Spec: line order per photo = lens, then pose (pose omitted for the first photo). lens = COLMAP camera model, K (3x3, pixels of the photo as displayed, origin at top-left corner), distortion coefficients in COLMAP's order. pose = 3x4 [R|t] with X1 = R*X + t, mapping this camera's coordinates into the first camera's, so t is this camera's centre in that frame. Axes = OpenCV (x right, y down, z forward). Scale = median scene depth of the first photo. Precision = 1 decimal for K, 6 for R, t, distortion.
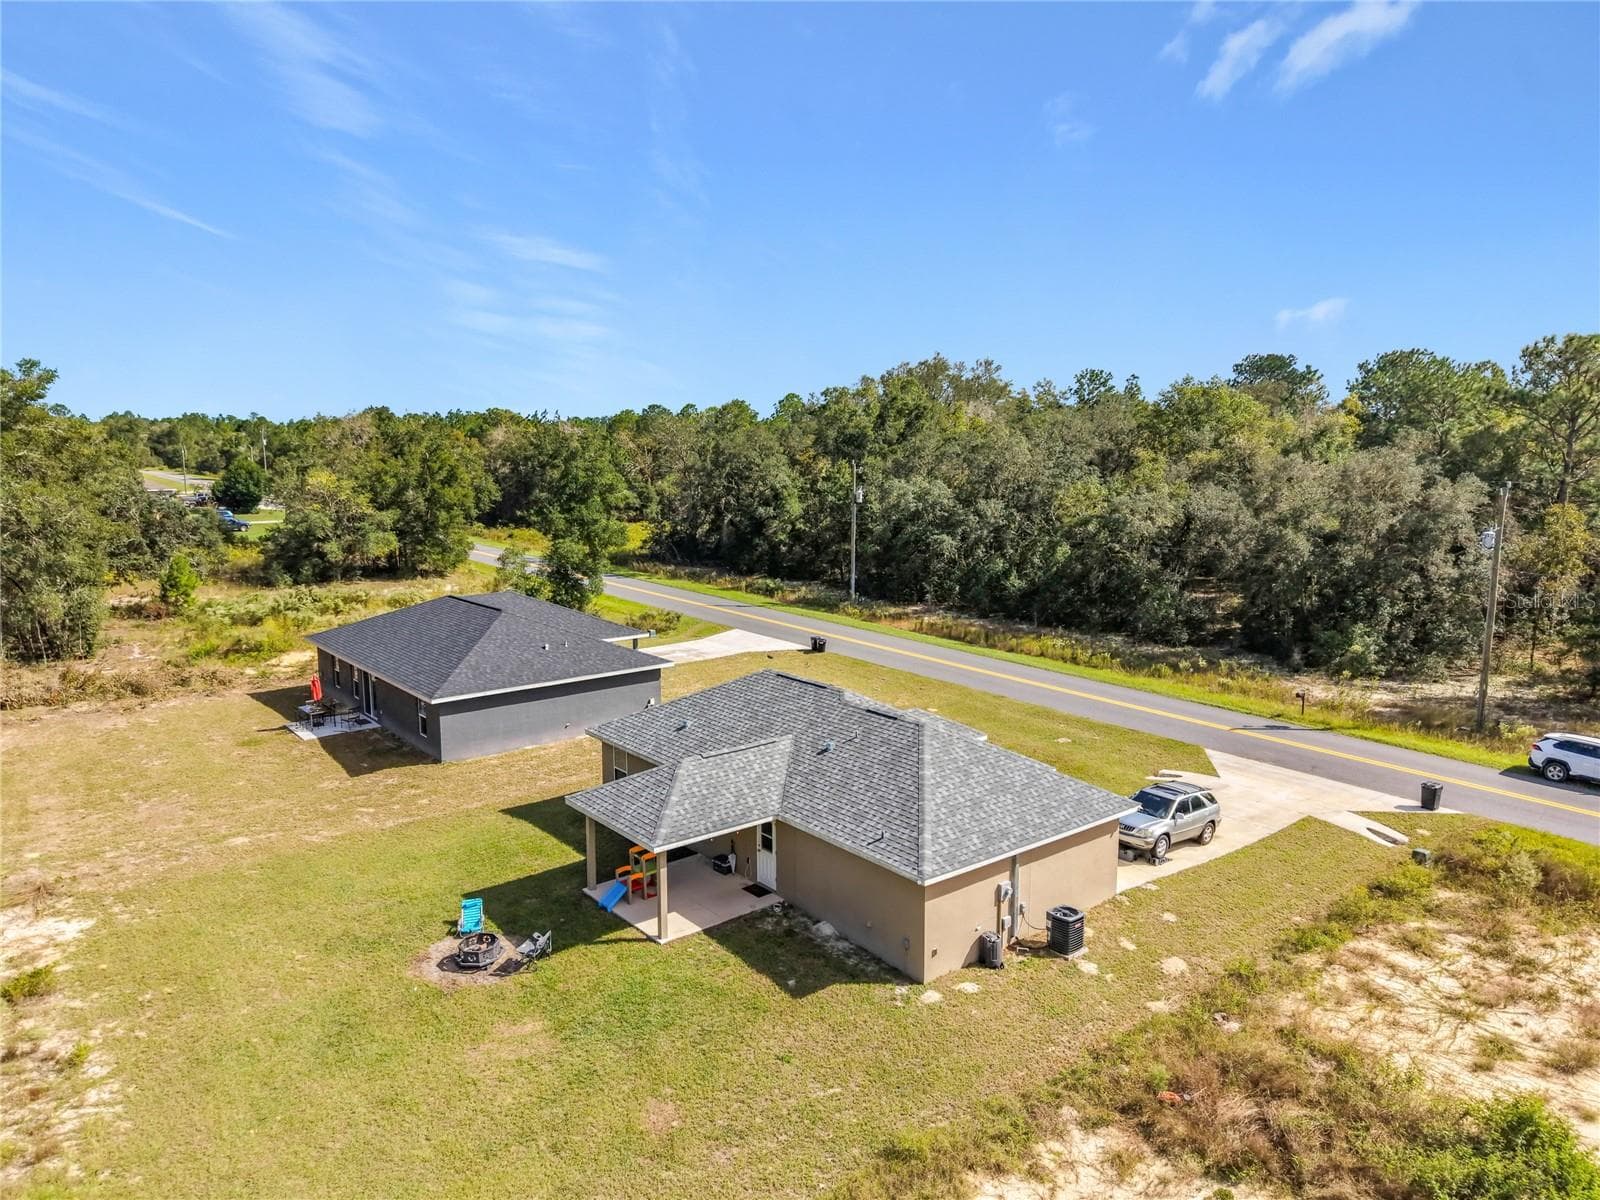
lens RADIAL K [[1081.8, 0, 796.3], [0, 1081.8, 563.9], [0, 0, 1]] dist [-0.000600, 0.002366]
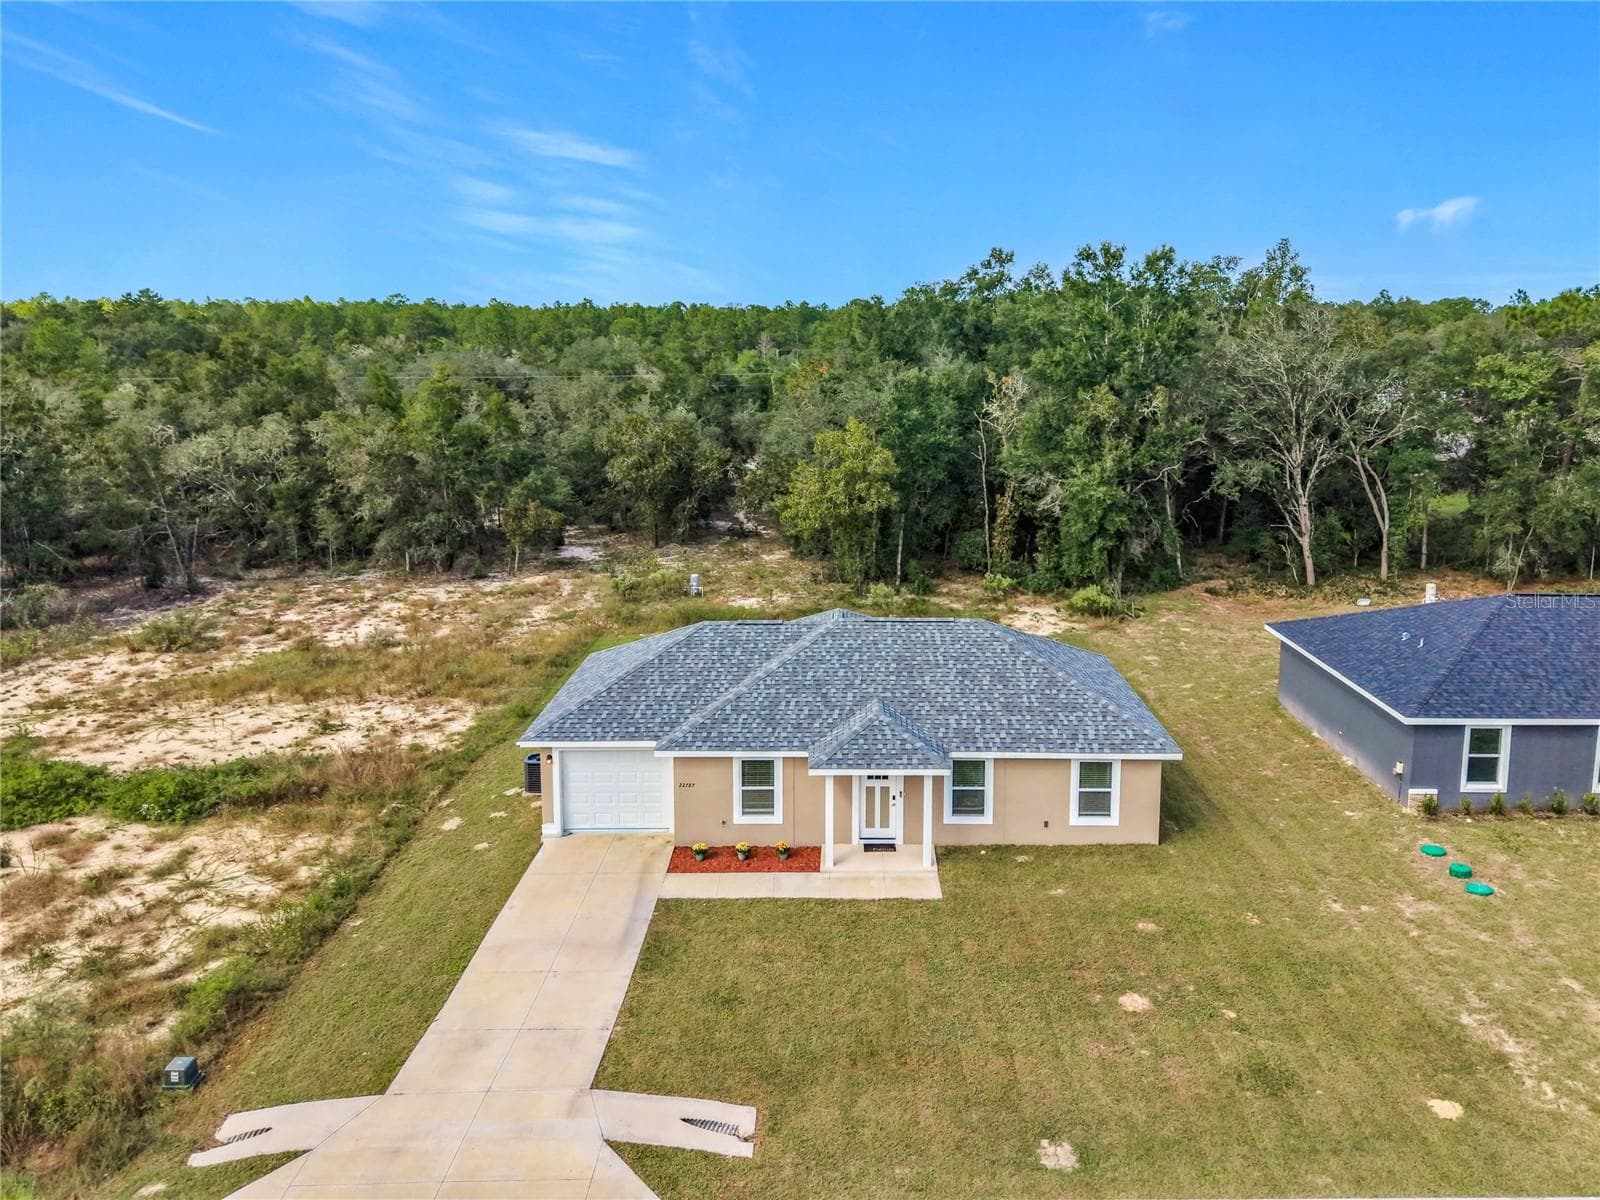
lens RADIAL K [[1226.7, 0, 848.7], [0, 1226.7, 597.5], [0, 0, 1]] dist [0.029921, -0.036351]
pose [[-0.621879, 0.161824, -0.766211, 0.945689], [-0.095796, 0.955349, 0.279521, -0.214468], [0.777232, 0.247228, -0.578610, 1.839553]]
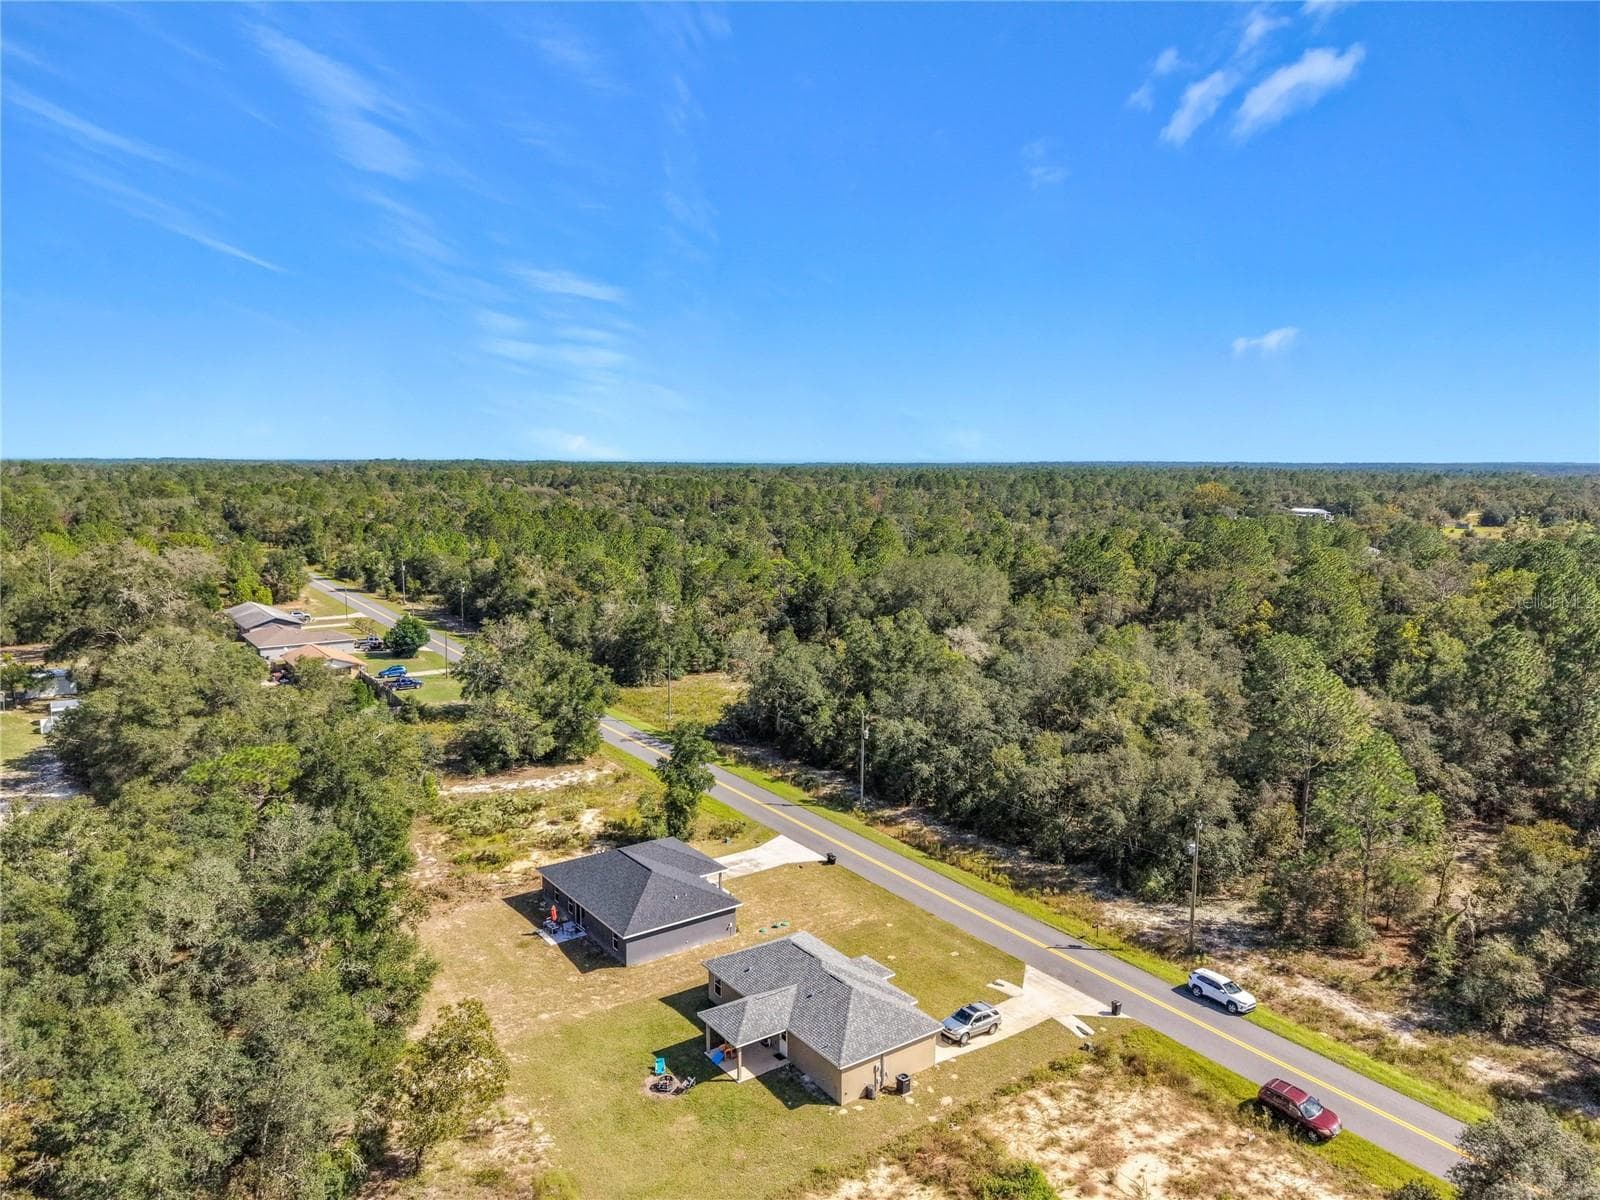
lens RADIAL K [[1095.9, 0, 800.5], [0, 1095.9, 595.2], [0, 0, 1]] dist [0.004032, -0.000860]
pose [[0.998373, 0.014479, -0.055153, 0.130034], [-0.013656, 0.999790, 0.015267, -0.757130], [0.055363, -0.014489, 0.998361, -1.392526]]
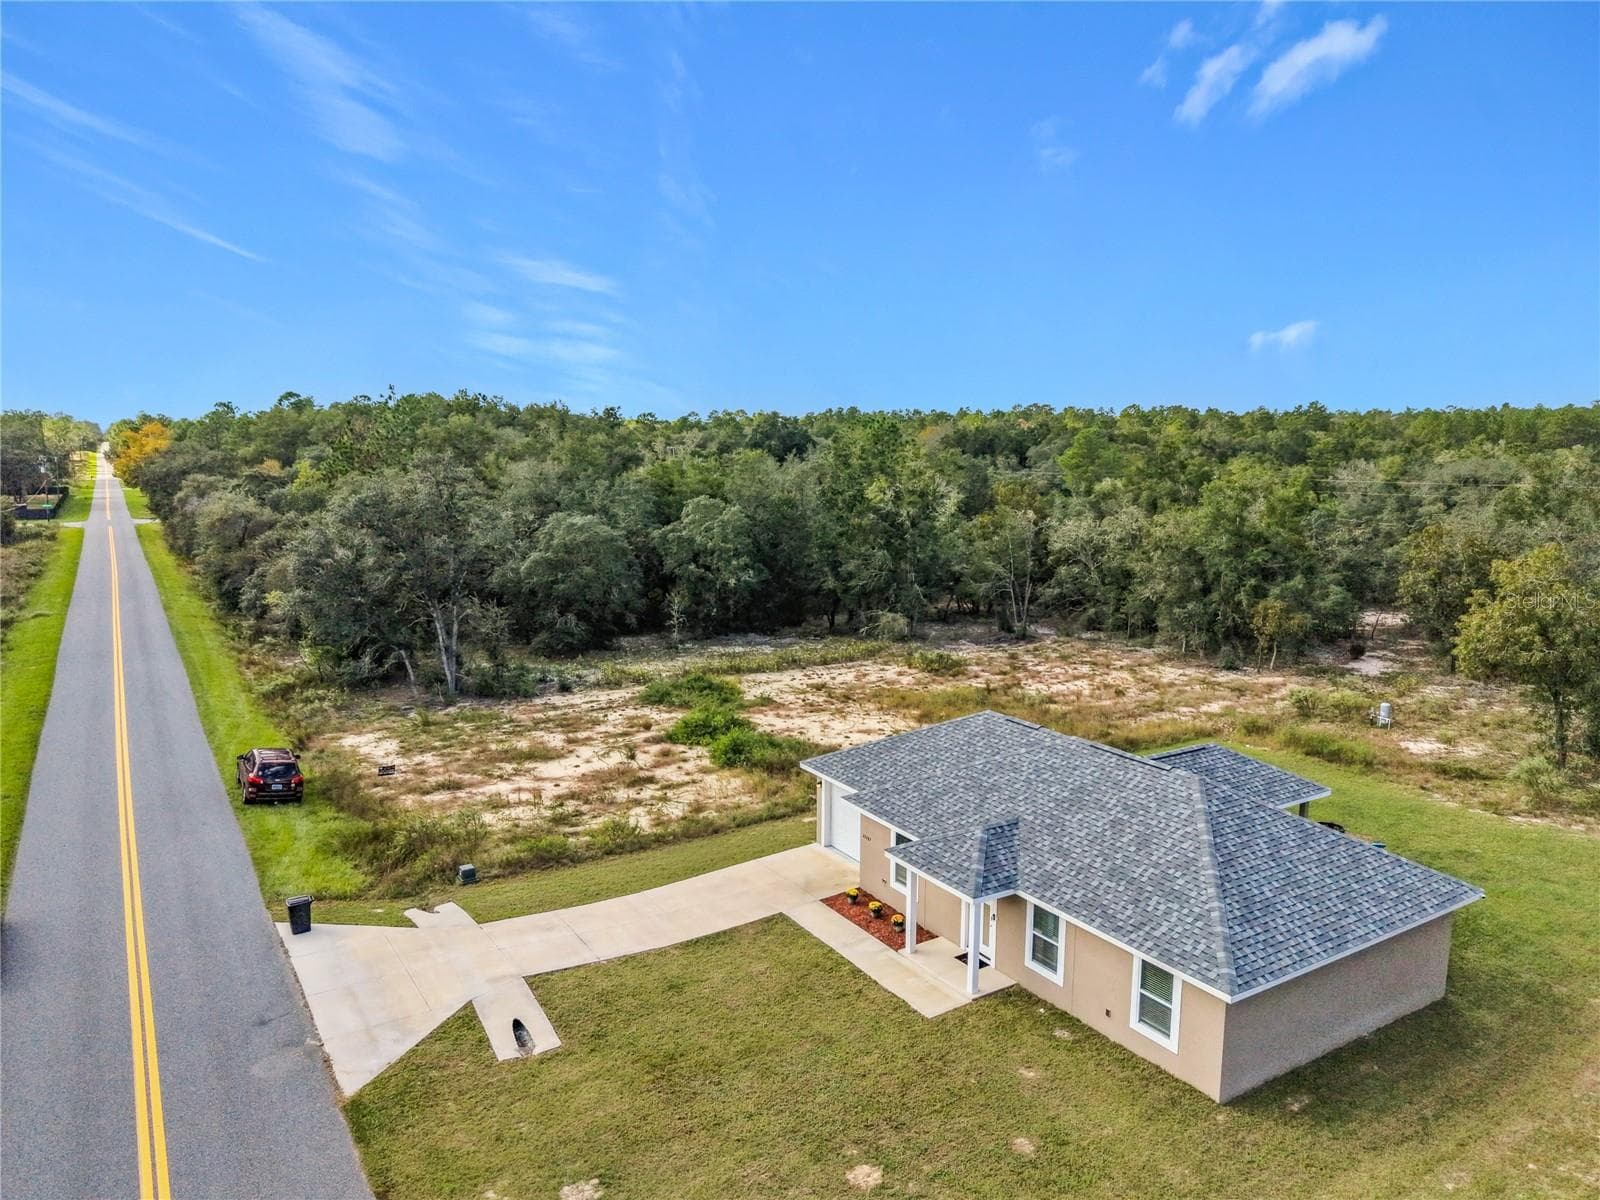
lens RADIAL K [[1084.5, 0, 781.7], [0, 1084.5, 598.1], [0, 0, 1]] dist [0.104427, -0.208788]
pose [[-0.991356, -0.020748, 0.129546, 0.195769], [0.014360, 0.964324, 0.264335, -0.269394], [-0.130408, 0.263911, -0.955691, 2.146034]]
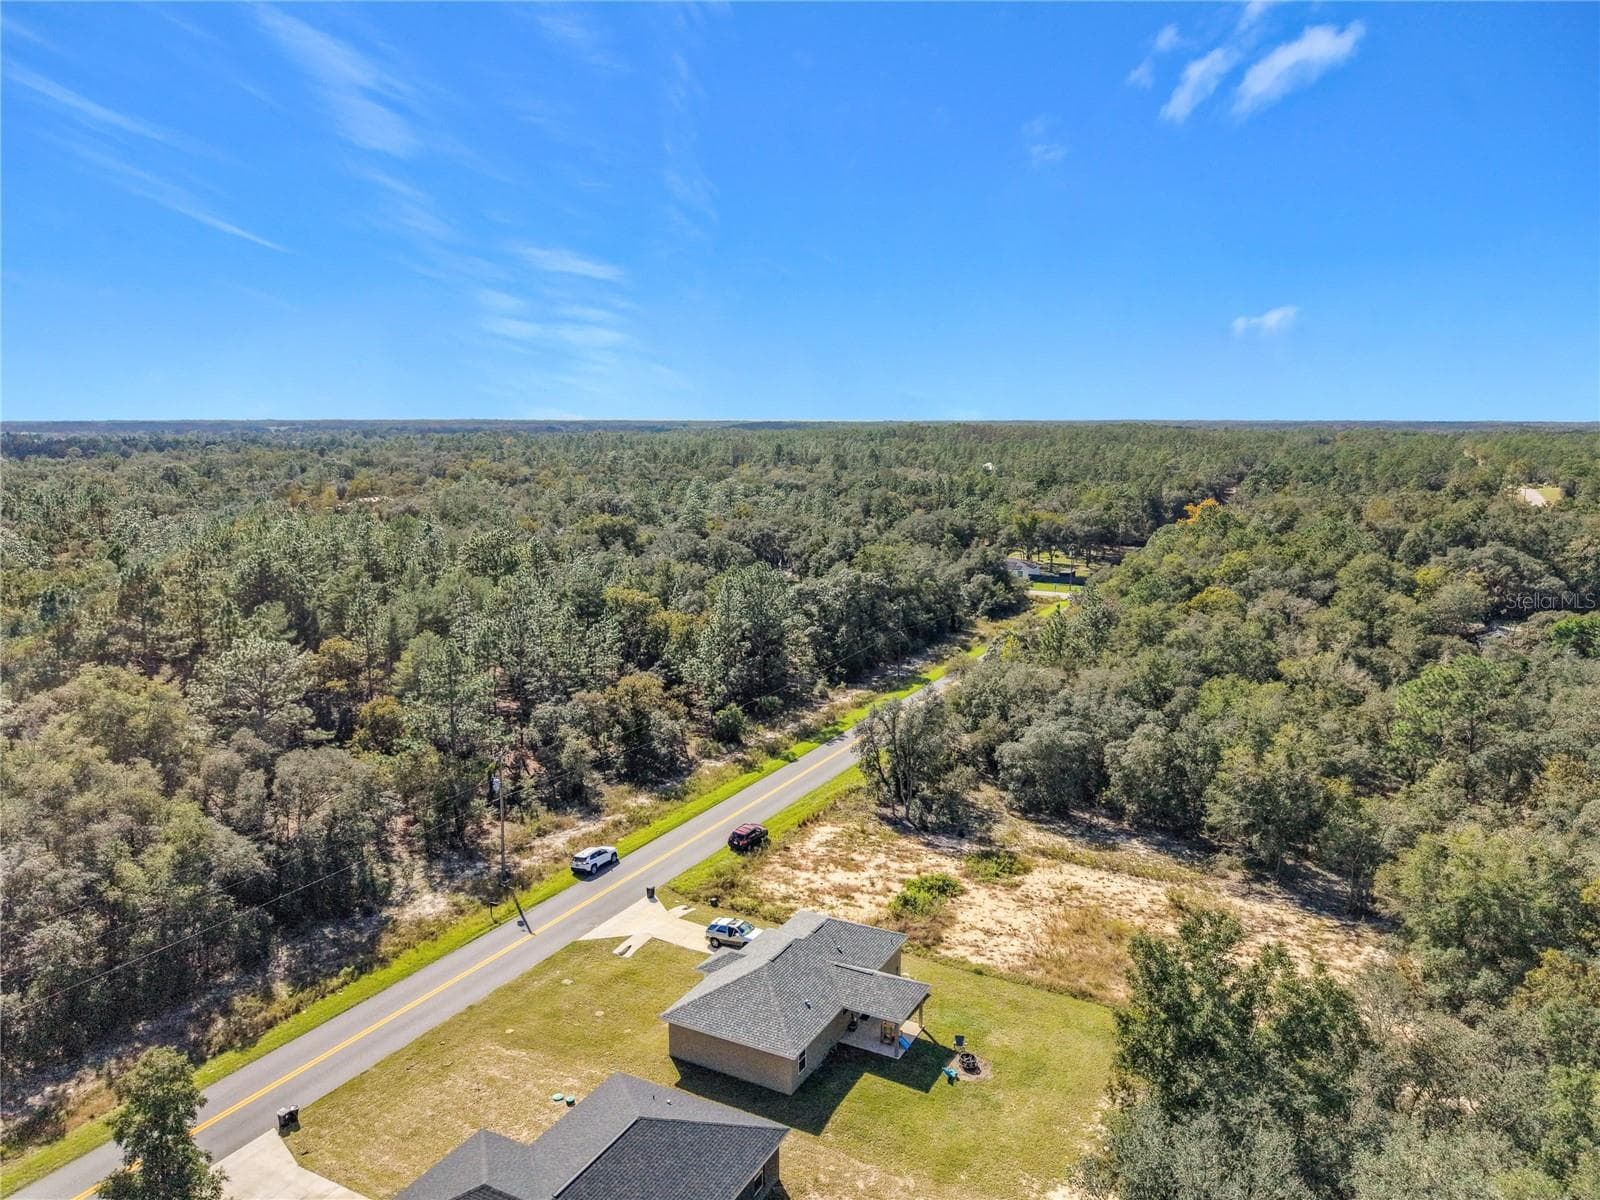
lens RADIAL K [[1115.2, 0, 800.8], [0, 1115.2, 594.5], [0, 0, 1]] dist [0.051973, -0.065915]
pose [[-0.395024, -0.143919, 0.907328, -2.084334], [0.109212, 0.973292, 0.201930, -1.097197], [-0.912156, 0.178858, -0.368756, 1.920191]]
